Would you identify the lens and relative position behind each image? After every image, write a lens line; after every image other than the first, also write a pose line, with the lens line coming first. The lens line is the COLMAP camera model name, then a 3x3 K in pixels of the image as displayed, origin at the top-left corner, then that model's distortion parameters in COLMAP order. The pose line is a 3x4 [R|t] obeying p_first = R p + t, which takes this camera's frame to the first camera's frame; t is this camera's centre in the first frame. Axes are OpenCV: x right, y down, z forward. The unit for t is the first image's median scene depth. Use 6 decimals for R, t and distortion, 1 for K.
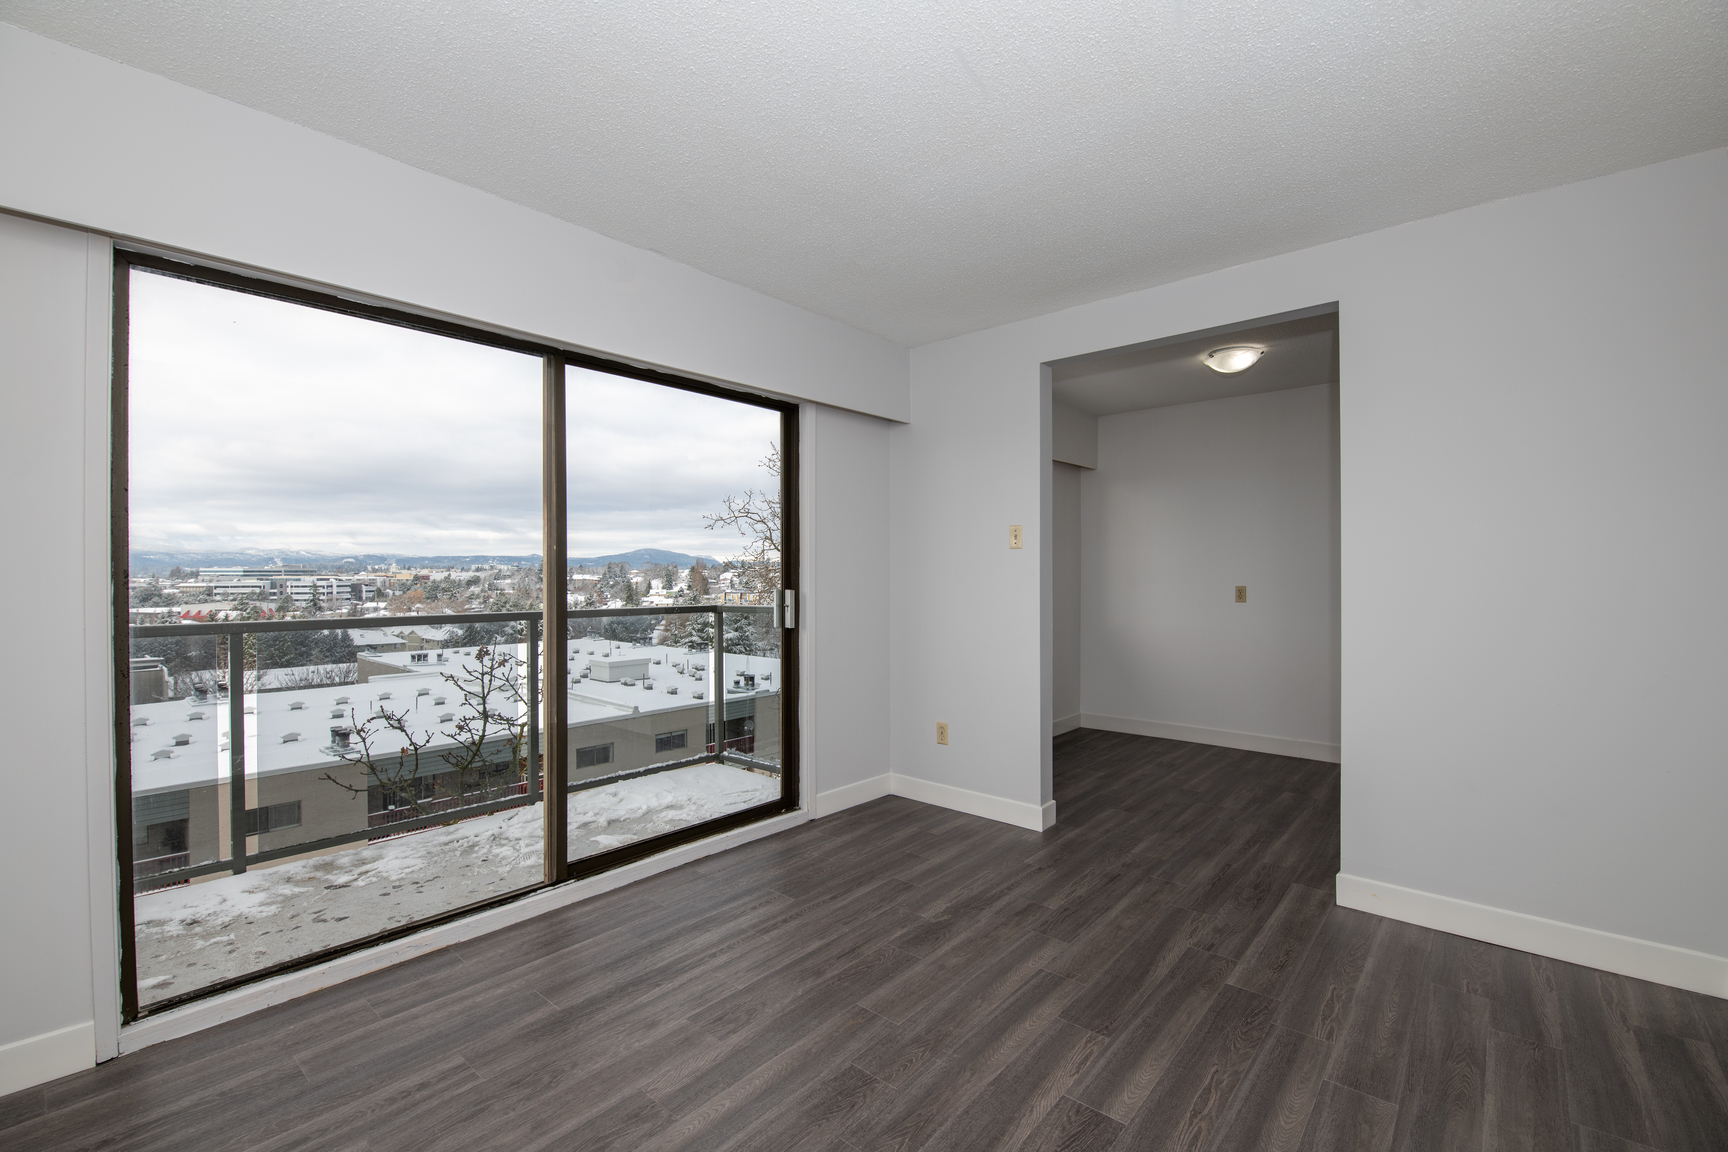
lens RADIAL K [[747.3, 0, 864.0], [0, 747.3, 576.0], [0, 0, 1]] dist [-0.000315, -0.009942]
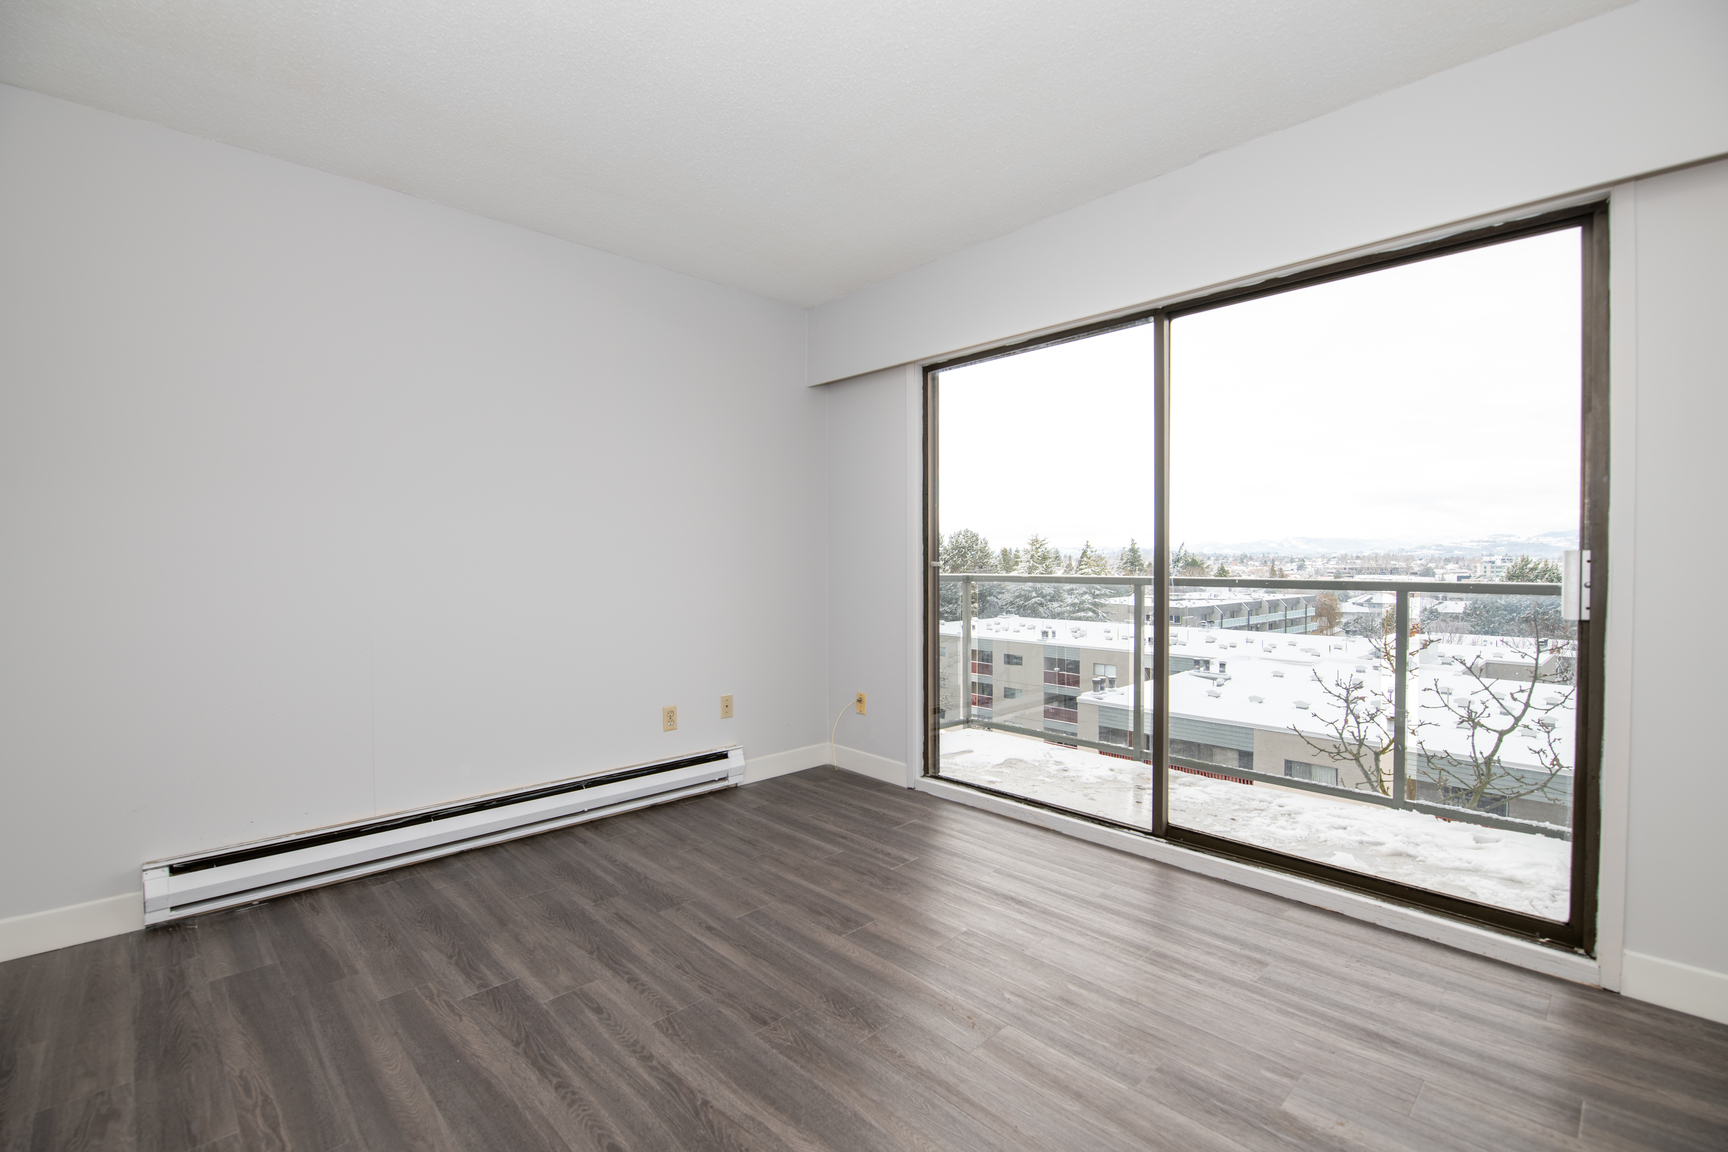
lens RADIAL K [[760.3, 0, 864.0], [0, 760.3, 576.0], [0, 0, 1]] dist [-0.013795, -0.000169]
pose [[-0.091658, 0.021827, -0.995551, 0.574935], [-0.000953, 0.999757, 0.022007, 0.030711], [0.995790, 0.002966, -0.091615, 0.620089]]
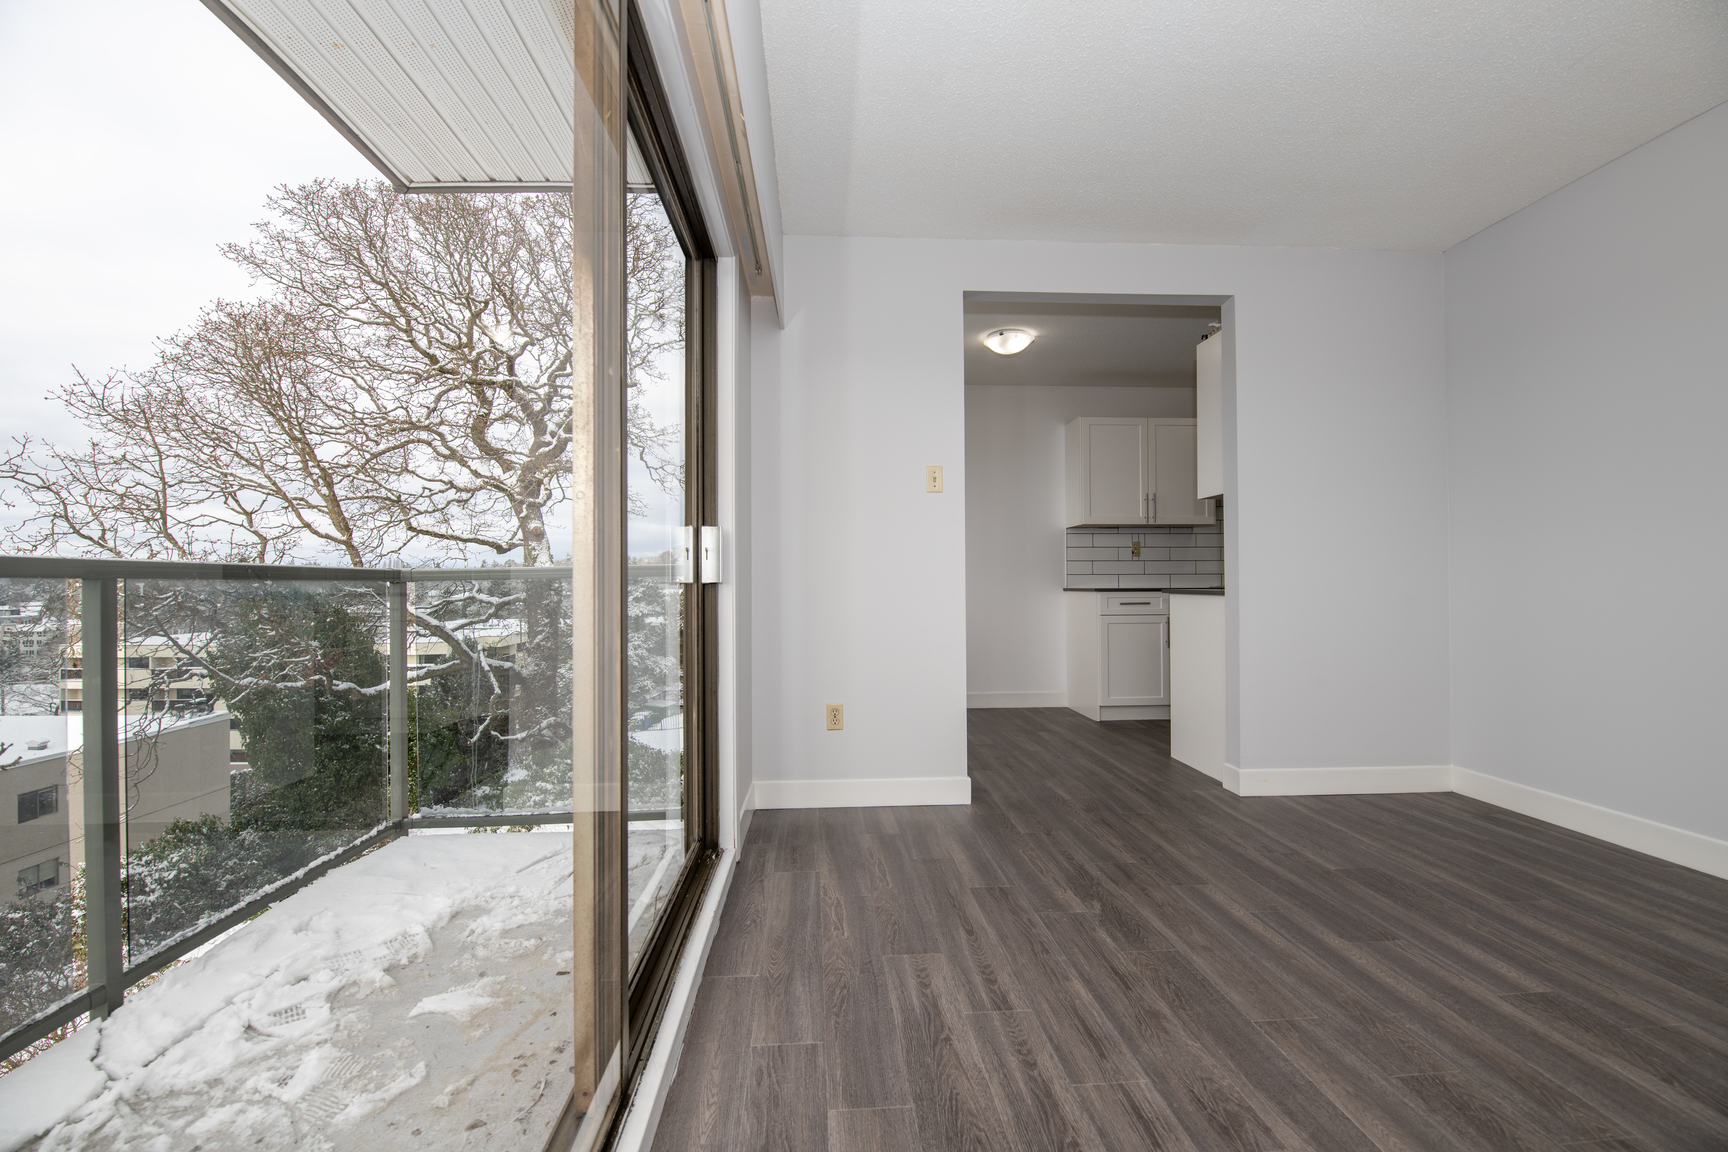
lens RADIAL K [[747.3, 0, 864.0], [0, 747.3, 576.0], [0, 0, 1]] dist [-0.000315, -0.009942]
pose [[0.704643, 0.004752, 0.709546, -0.562336], [0.007041, 0.999882, -0.013688, 0.085998], [-0.709527, 0.014641, 0.704526, 0.502006]]
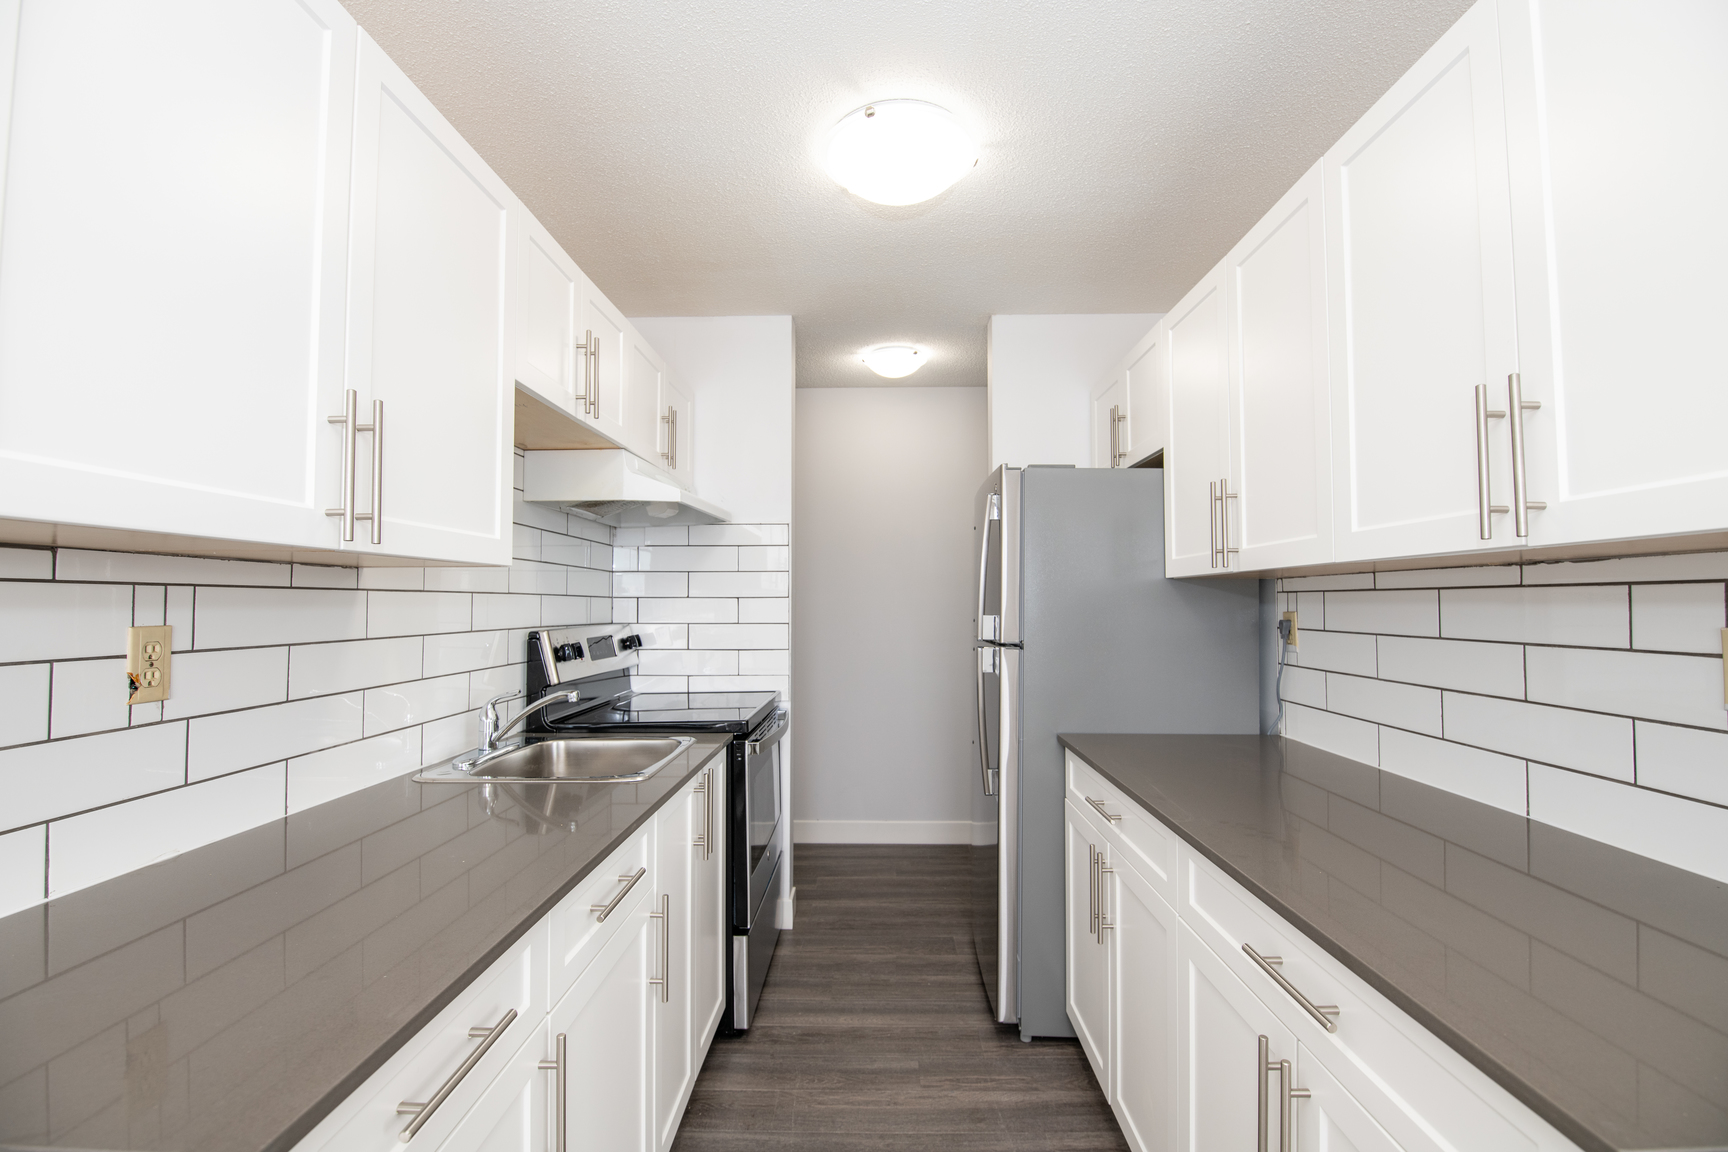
lens RADIAL K [[744.1, 0, 865.8], [0, 744.1, 577.4], [0, 0, 1]] dist [-0.001596, -0.009715]
pose [[-0.644041, 0.027700, 0.764489, 0.697541], [0.006029, 0.999497, -0.031136, -0.026968], [-0.764967, -0.015443, -0.643884, 1.272055]]
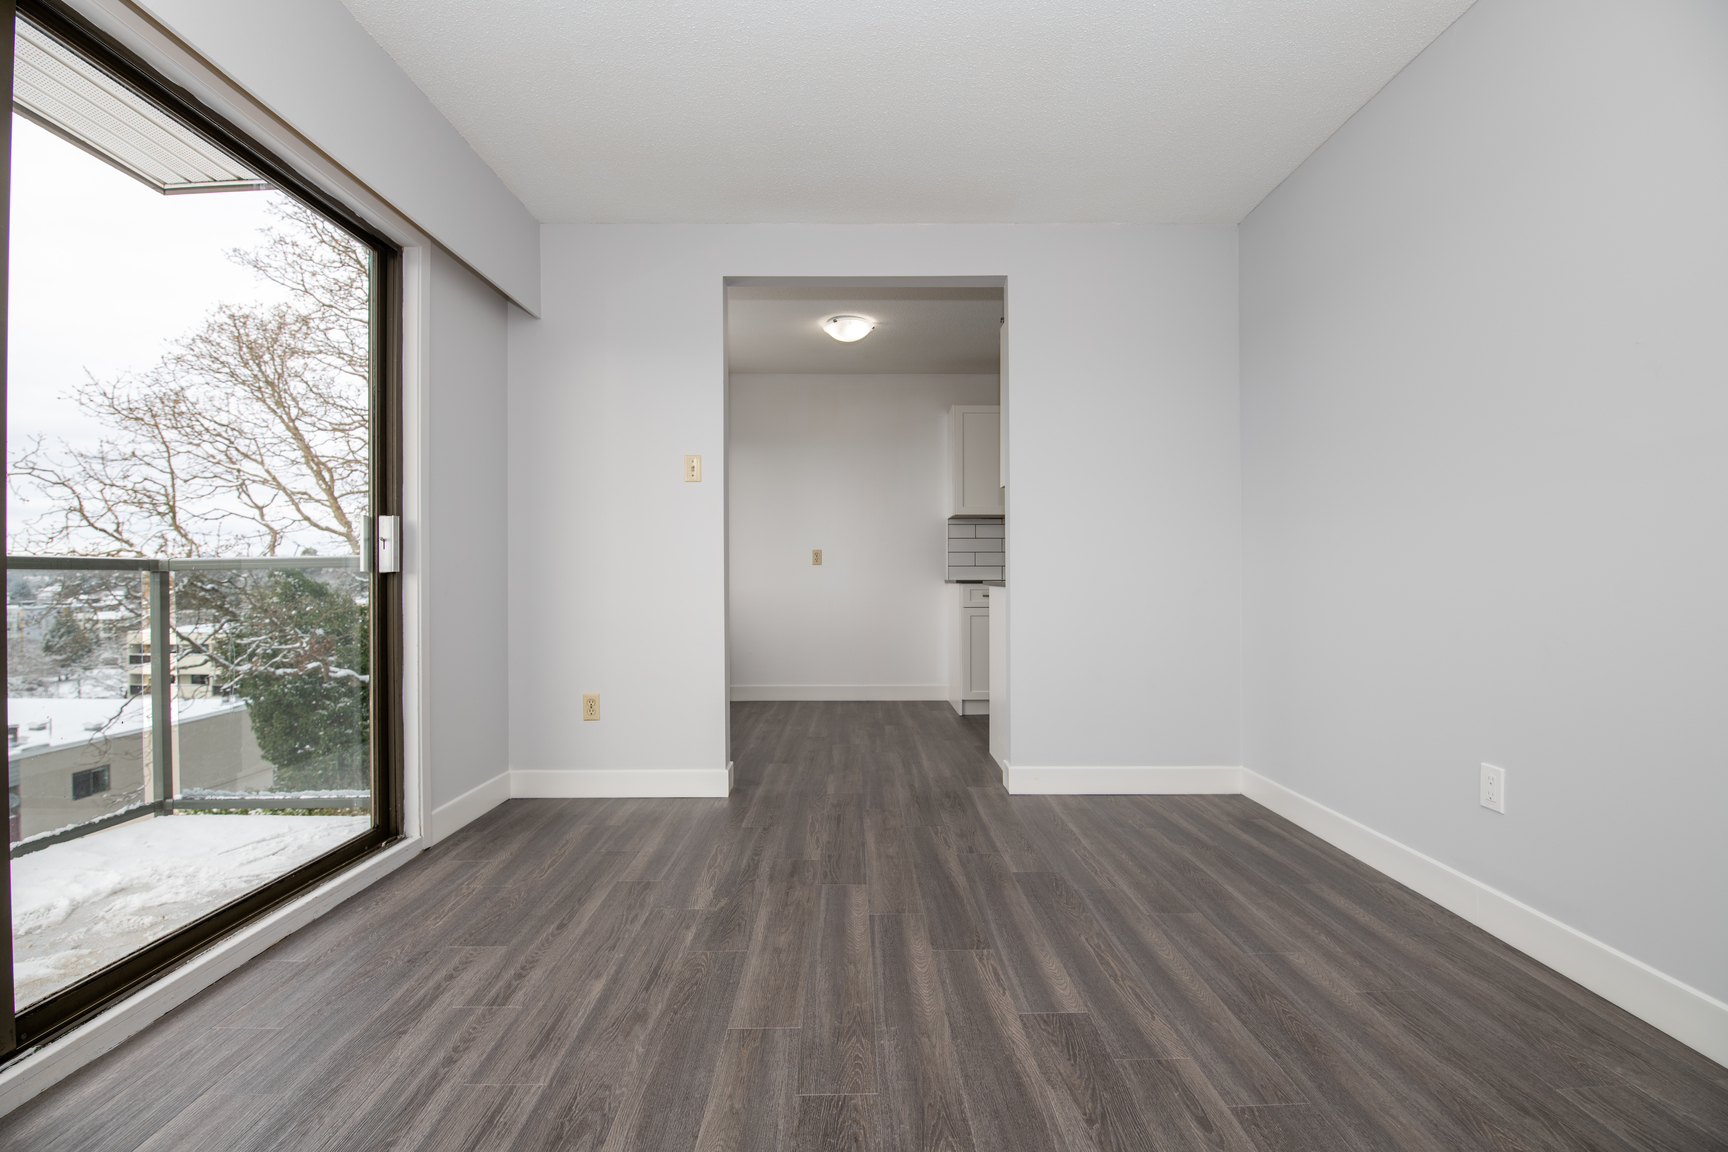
lens RADIAL K [[744.1, 0, 865.8], [0, 744.1, 577.4], [0, 0, 1]] dist [-0.001596, -0.009715]
pose [[0.741800, -0.001979, 0.670618, -0.268840], [0.004466, 0.999988, -0.001988, 0.090594], [-0.670606, 0.004470, 0.741800, 0.249962]]
